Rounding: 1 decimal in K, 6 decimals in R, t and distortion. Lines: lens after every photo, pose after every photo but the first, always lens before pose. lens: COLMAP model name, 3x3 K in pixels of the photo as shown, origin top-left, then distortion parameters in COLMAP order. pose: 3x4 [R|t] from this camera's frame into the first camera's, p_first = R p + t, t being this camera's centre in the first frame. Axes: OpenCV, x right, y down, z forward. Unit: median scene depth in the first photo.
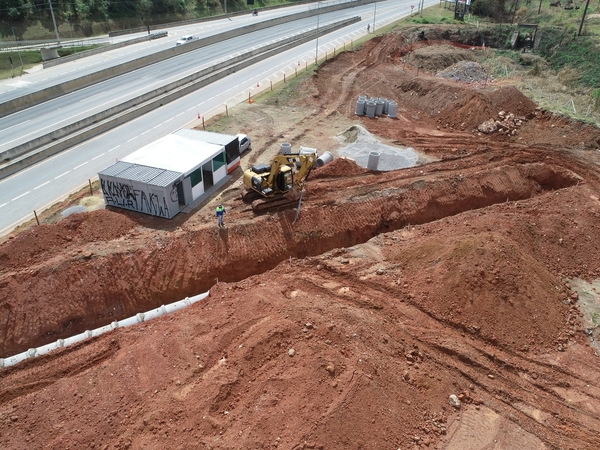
lens RADIAL K [[450.4, 0, 300.1], [0, 450.4, 226.7], [0, 0, 1]] dist [-0.002946, -0.000554]
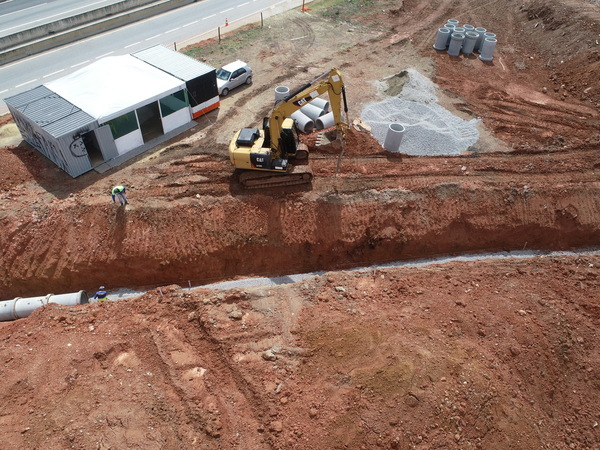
lens RADIAL K [[450.4, 0, 300.1], [0, 450.4, 226.7], [0, 0, 1]] dist [-0.002946, -0.000554]
pose [[0.943336, 0.235616, -0.233671, 0.221234], [-0.180091, 0.954952, 0.235867, -0.154118], [0.278719, -0.180420, 0.943273, 0.310843]]
